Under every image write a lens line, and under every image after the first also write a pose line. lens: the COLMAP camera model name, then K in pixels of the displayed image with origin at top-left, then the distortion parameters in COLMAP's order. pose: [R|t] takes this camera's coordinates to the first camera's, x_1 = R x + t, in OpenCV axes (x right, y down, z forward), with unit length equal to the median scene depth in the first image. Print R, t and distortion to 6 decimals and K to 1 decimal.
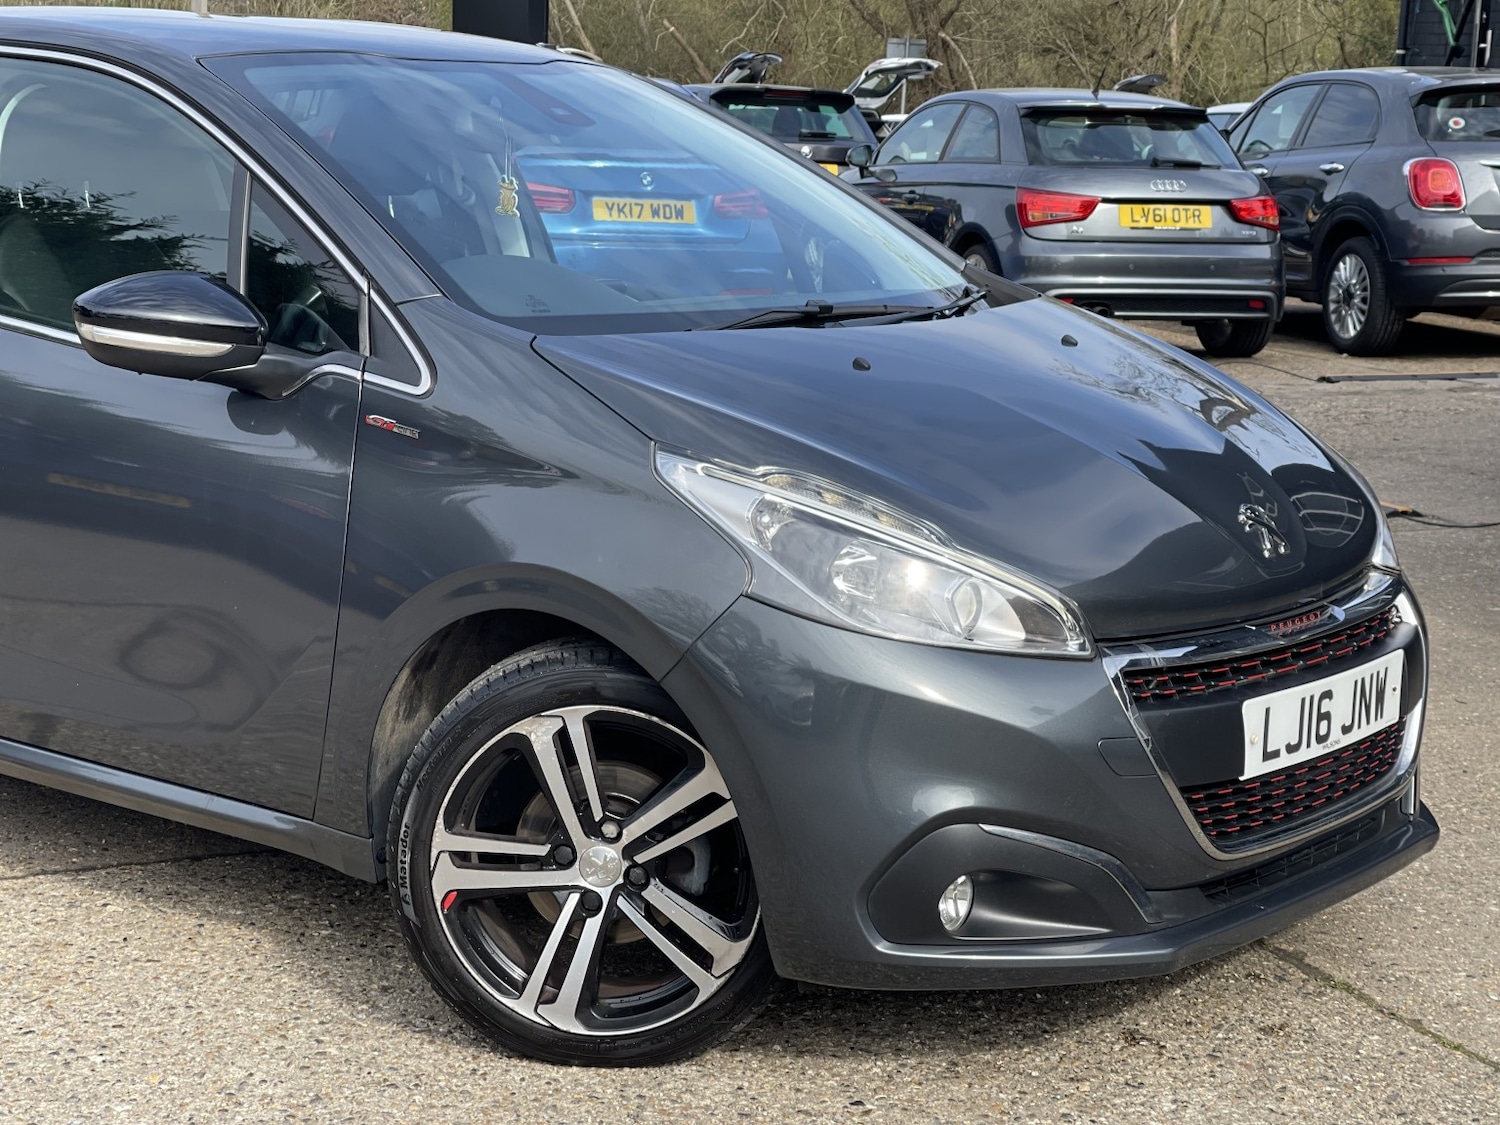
lens RADIAL K [[2766.2, 0, 753.1], [0, 2766.2, 552.8], [0, 0, 1]] dist [0.201173, 0.000000]
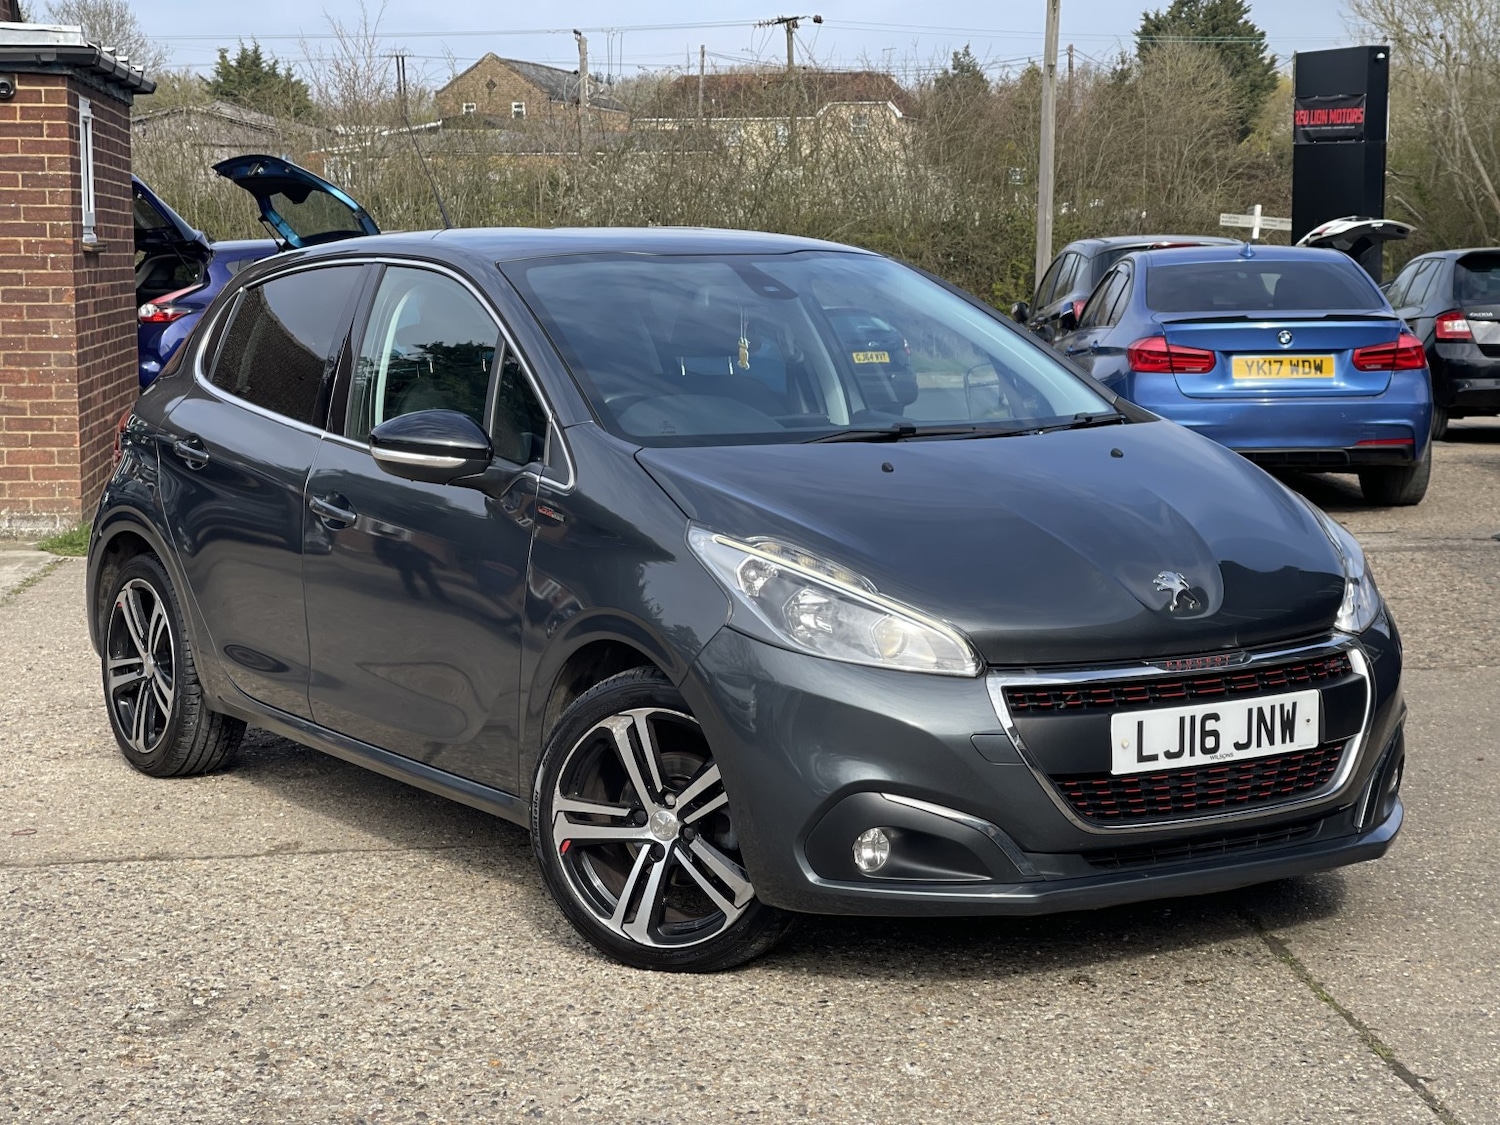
lens RADIAL K [[2766.2, 0, 747.7], [0, 2766.2, 540.0], [0, 0, 1]] dist [0.201173, 0.000000]
pose [[0.941664, -0.002275, -0.336547, 0.453778], [-0.019780, 0.997874, -0.062091, 0.055334], [0.335973, 0.065125, 0.939618, -0.305540]]
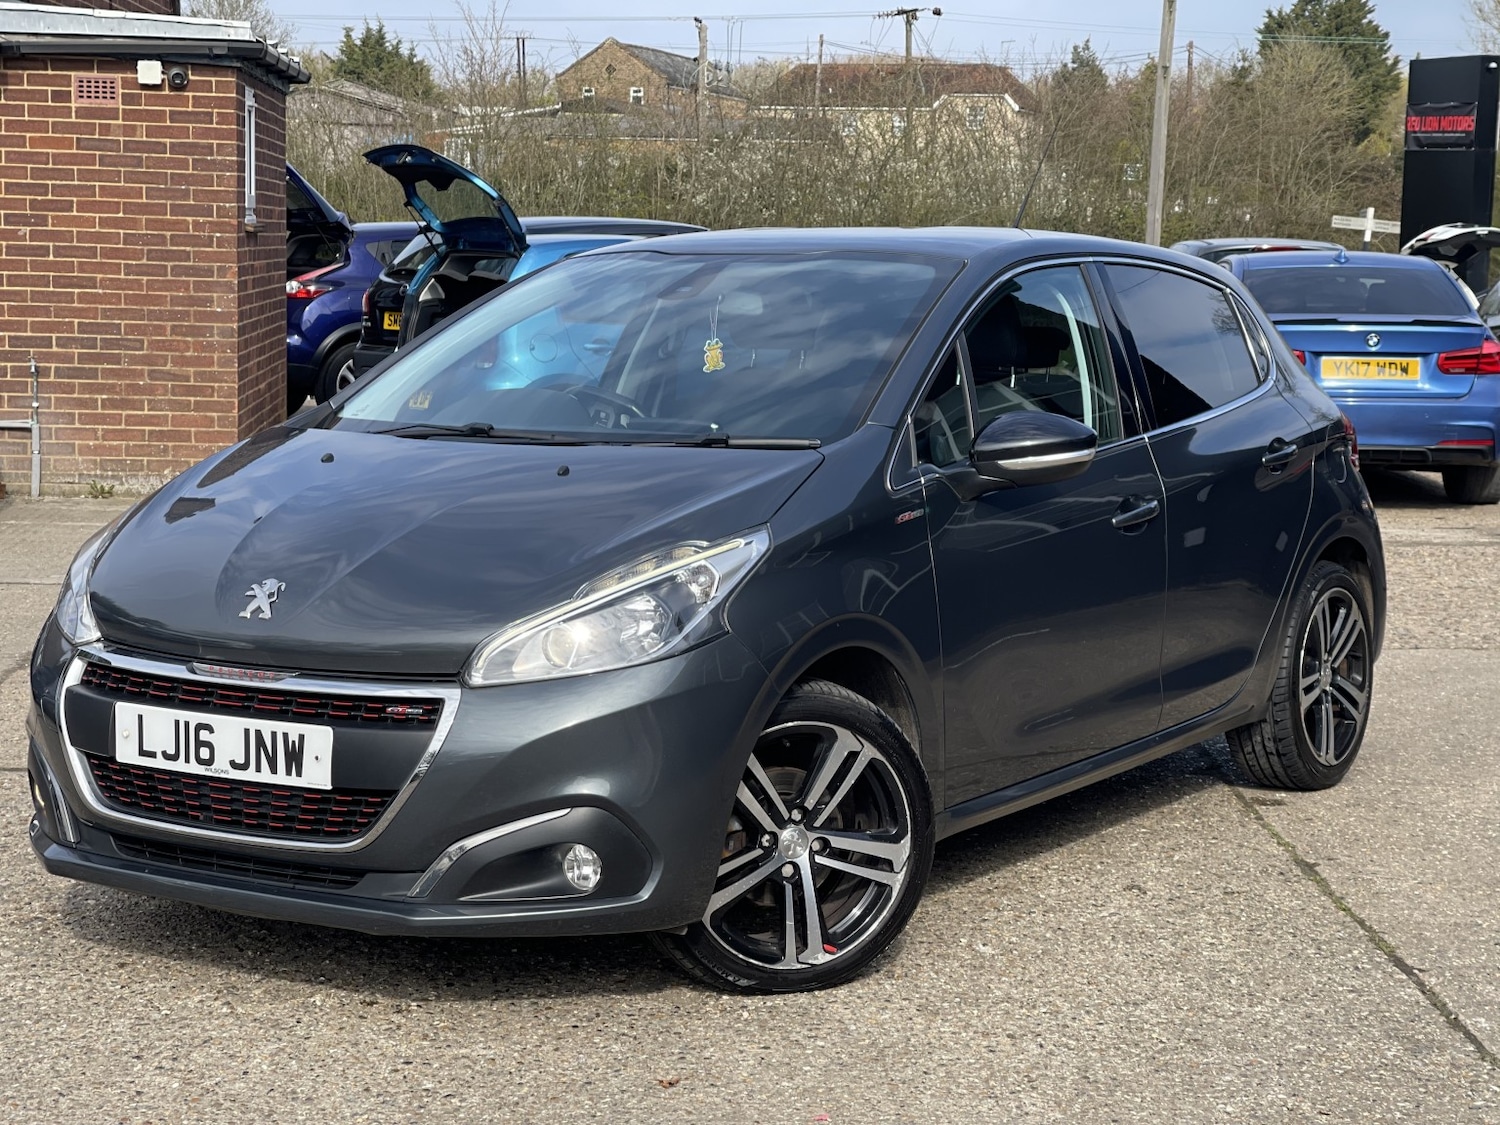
lens RADIAL K [[2766.2, 0, 747.9], [0, 2766.2, 549.0], [0, 0, 1]] dist [0.201173, 0.000000]
pose [[0.928144, 0.028081, -0.371159, 0.527129], [-0.051447, 0.997258, -0.053199, 0.085552], [0.368648, 0.068472, 0.927044, -0.519468]]
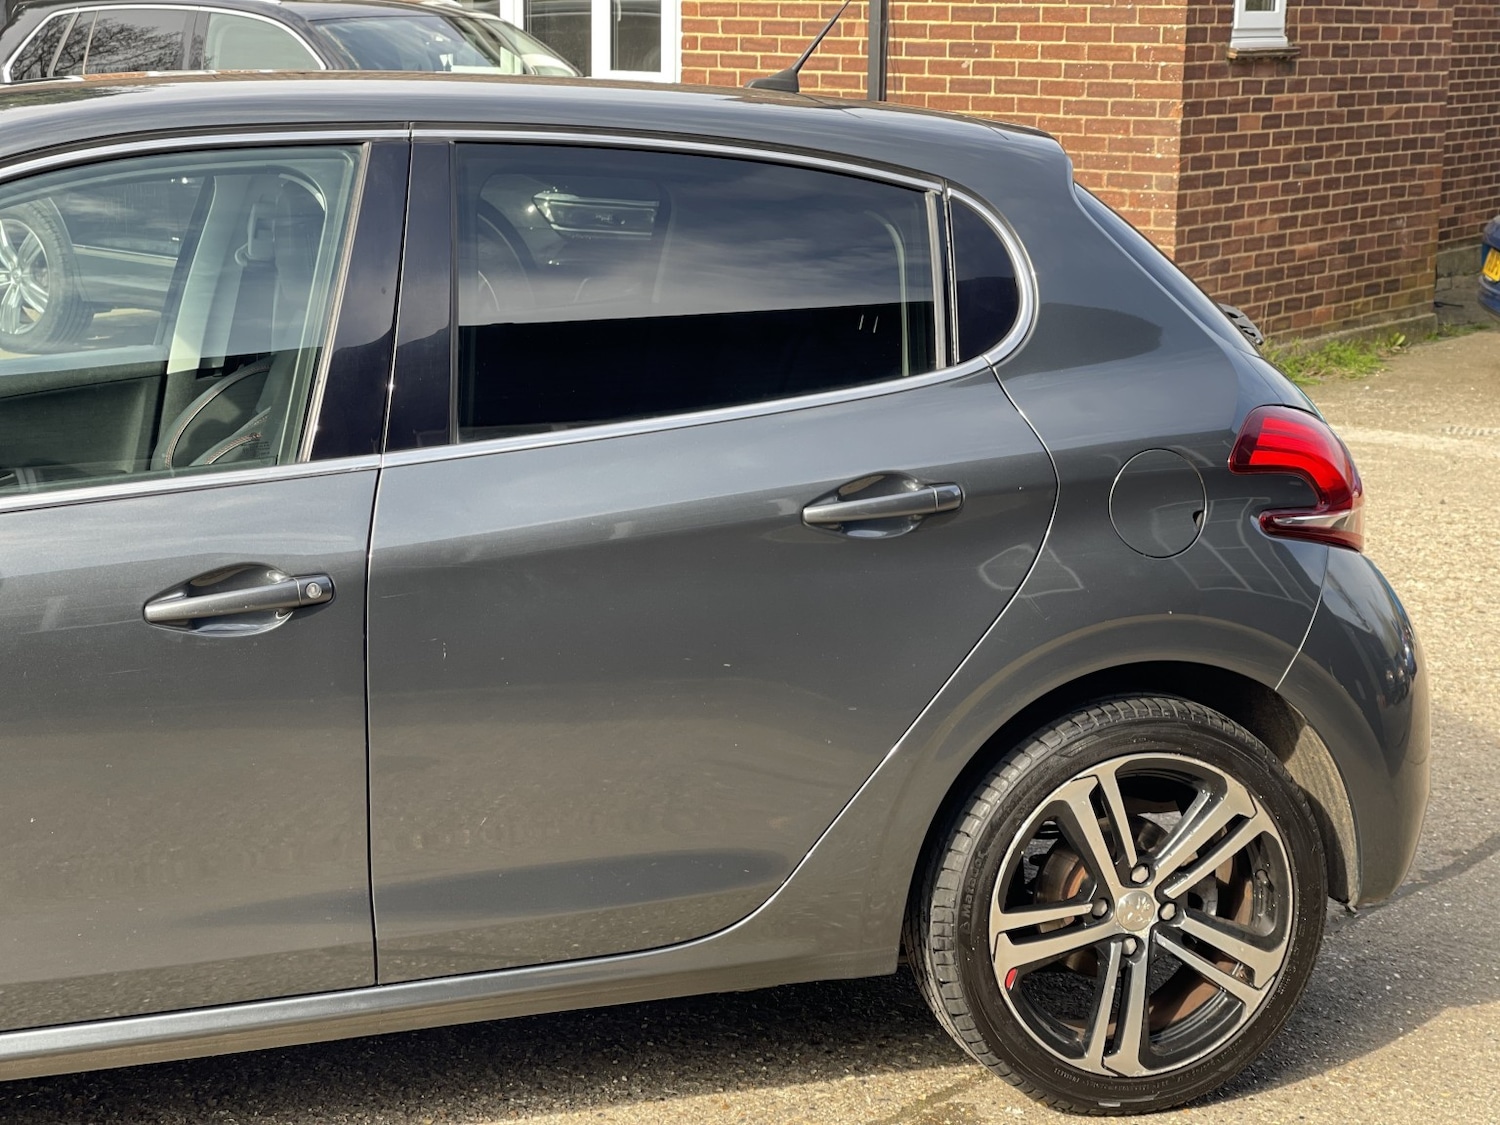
lens RADIAL K [[2766.2, 0, 747.2], [0, 2766.2, 569.7], [0, 0, 1]] dist [0.201173, 0.000000]
pose [[0.488344, 0.144703, -0.860570, 0.981697], [-0.142144, 0.986176, 0.085161, -0.138850], [0.860997, 0.080737, 0.502162, 0.730551]]
